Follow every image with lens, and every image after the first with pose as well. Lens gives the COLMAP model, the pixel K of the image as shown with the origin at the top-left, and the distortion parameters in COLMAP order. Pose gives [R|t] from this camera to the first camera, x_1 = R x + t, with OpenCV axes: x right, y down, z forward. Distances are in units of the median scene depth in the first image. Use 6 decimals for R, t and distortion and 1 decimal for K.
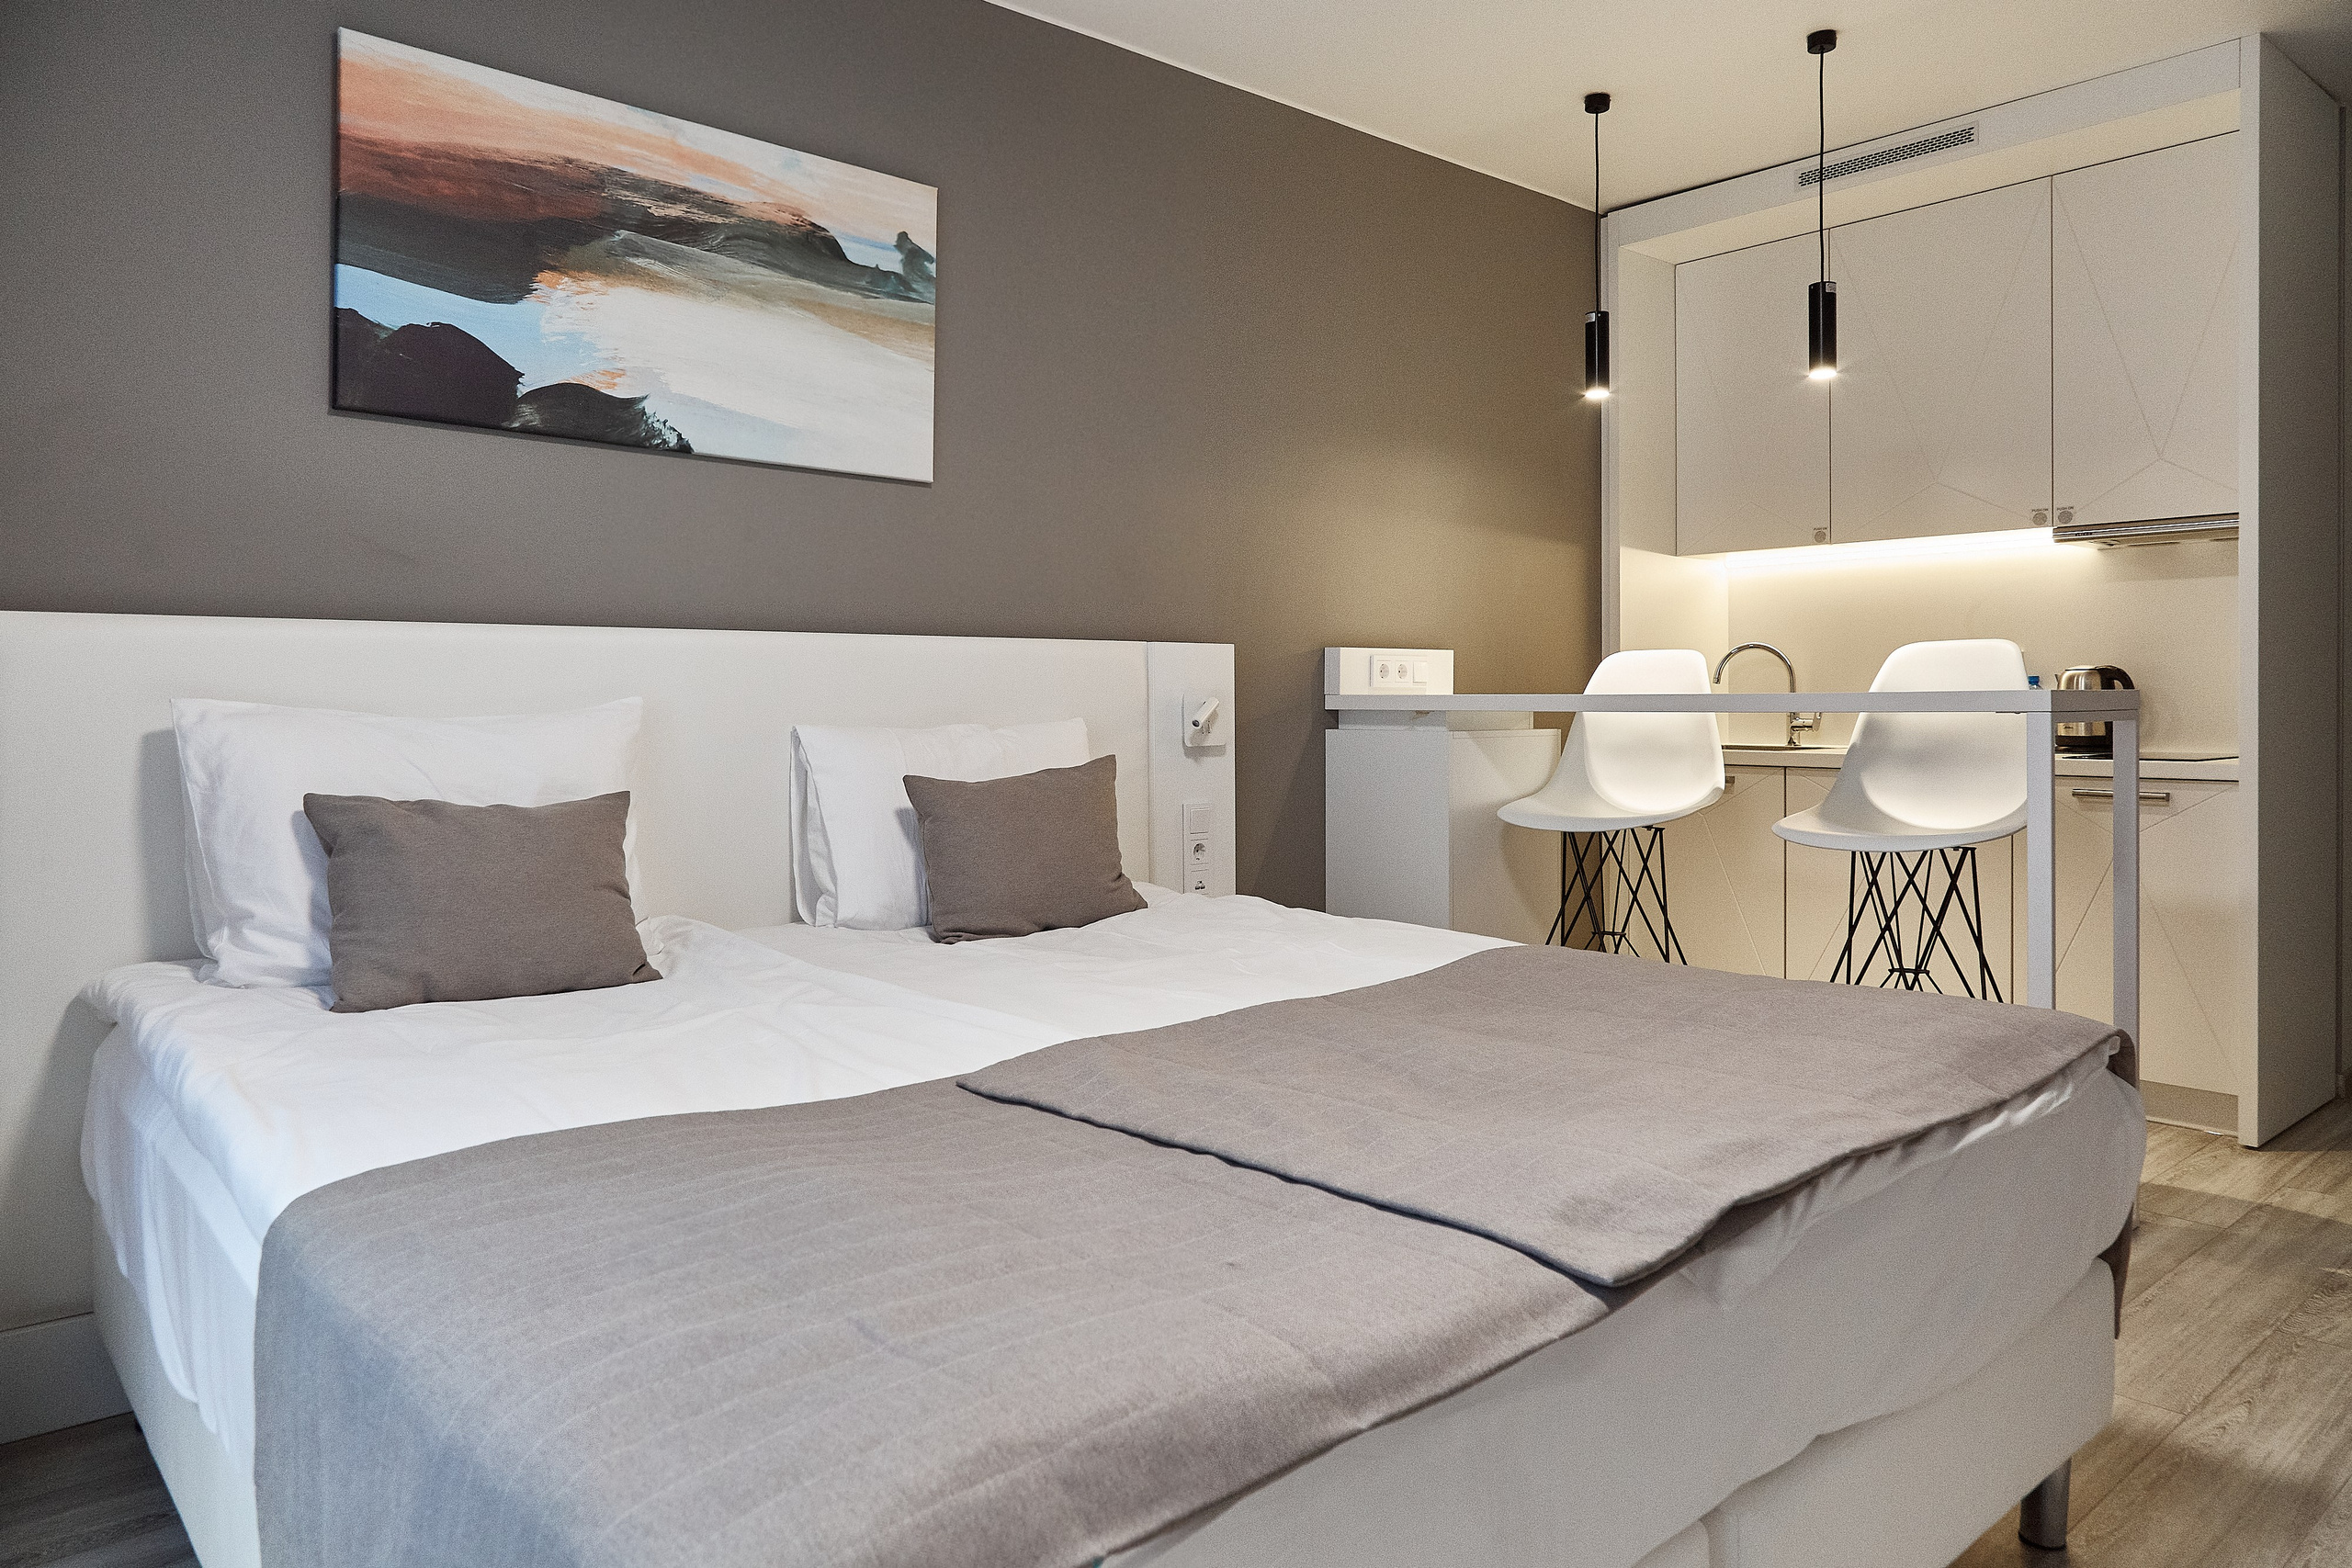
lens RADIAL K [[1557.3, 0, 1181.7], [0, 1557.3, 706.0], [0, 0, 1]] dist [-0.005809, -0.000143]
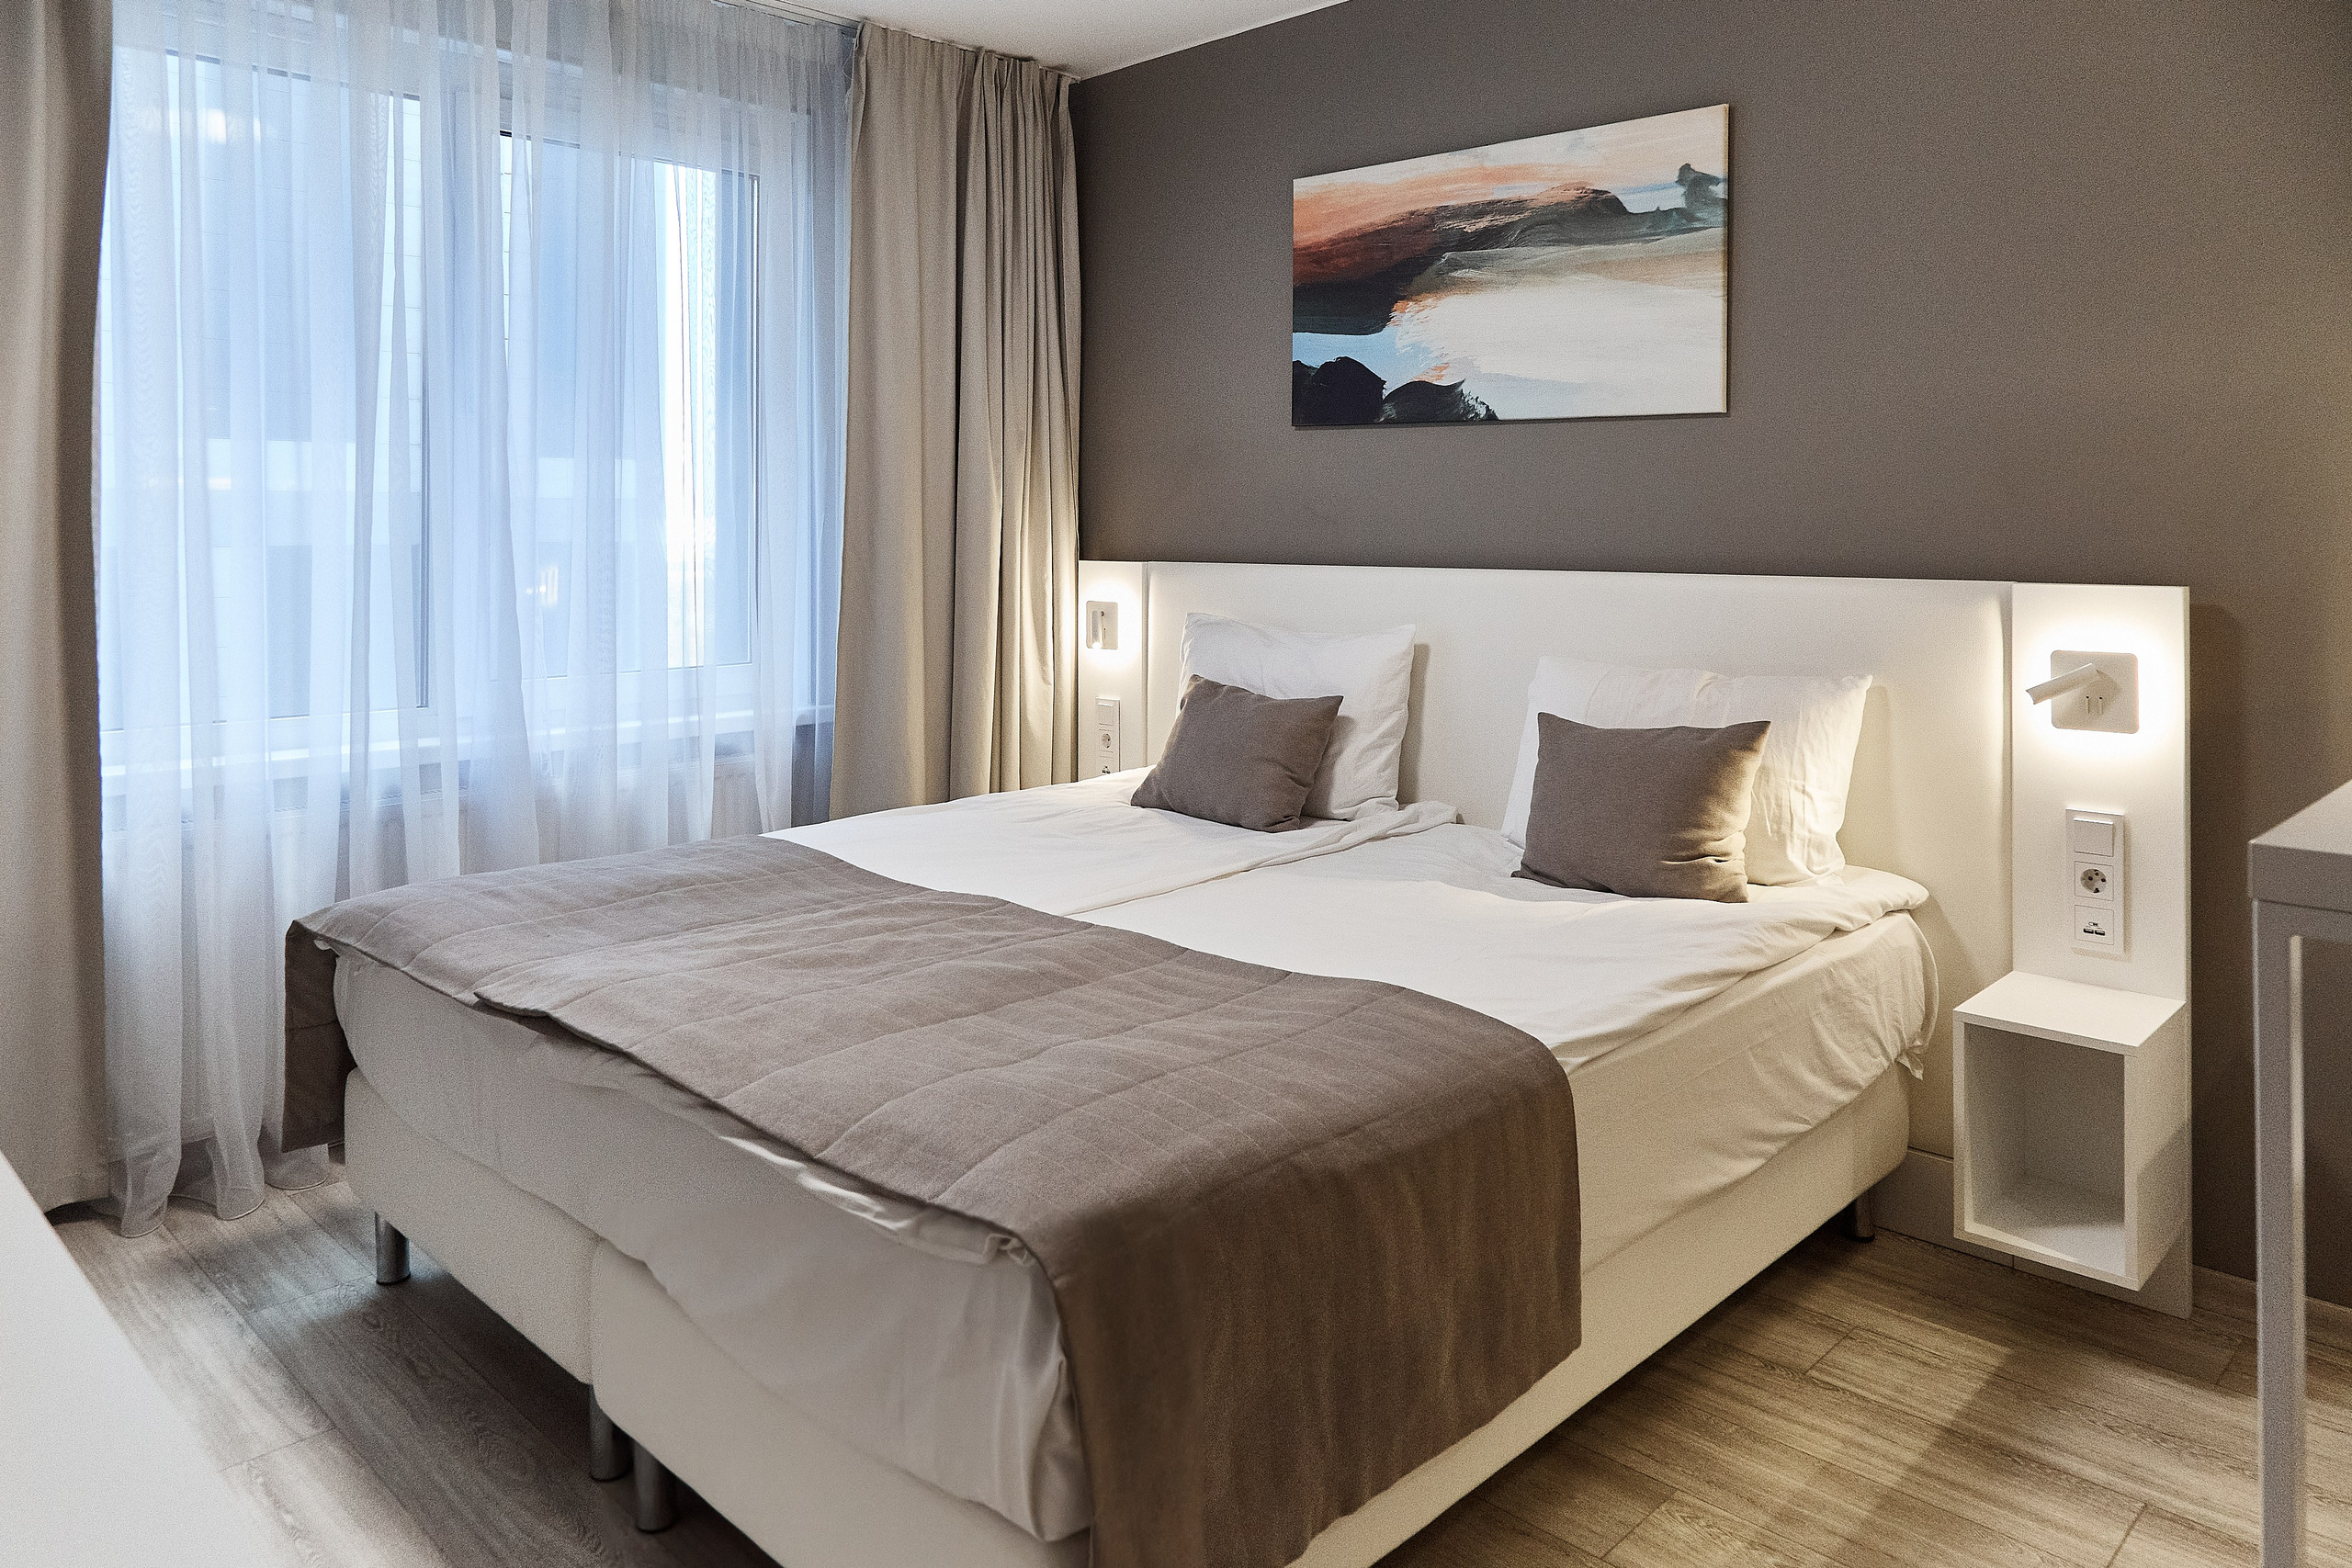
lens RADIAL K [[1559.1, 0, 1183.6], [0, 1559.1, 528.1], [0, 0, 1]] dist [-0.003241, -0.001513]
pose [[0.083811, -0.004469, -0.996472, 0.814252], [-0.015591, 0.999862, -0.005795, -0.066330], [0.996360, 0.016022, 0.083730, 0.632133]]
